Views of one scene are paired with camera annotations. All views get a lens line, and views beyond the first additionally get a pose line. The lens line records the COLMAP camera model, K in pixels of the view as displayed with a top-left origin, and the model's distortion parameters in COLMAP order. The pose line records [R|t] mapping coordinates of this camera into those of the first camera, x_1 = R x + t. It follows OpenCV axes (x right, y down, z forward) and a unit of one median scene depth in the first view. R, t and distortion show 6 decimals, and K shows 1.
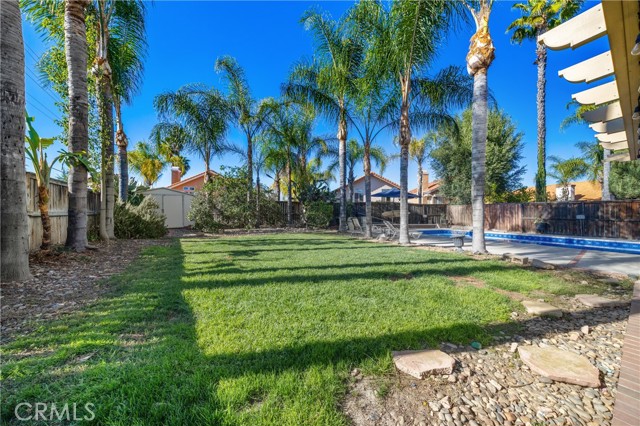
lens RADIAL K [[219.6, 0, 322.7], [0, 219.6, 213.4], [0, 0, 1]] dist [-0.004340, -0.000032]
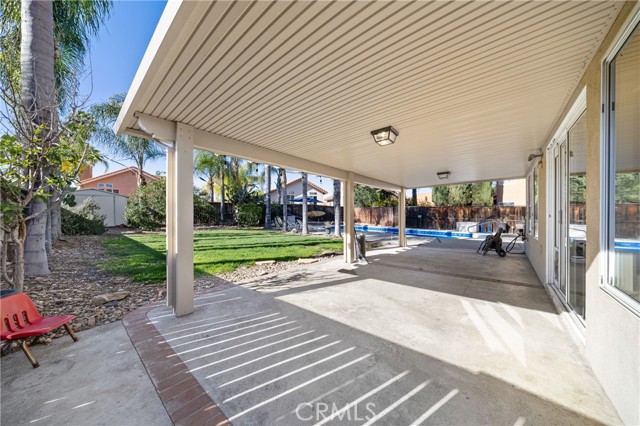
lens RADIAL K [[219.6, 0, 321.6], [0, 219.6, 214.3], [0, 0, 1]] dist [-0.004340, -0.000032]
pose [[0.964032, 0.001446, 0.265782, 0.046199], [-0.003495, 0.999968, 0.007238, -0.005549], [-0.265763, -0.007907, 0.964006, -0.264278]]
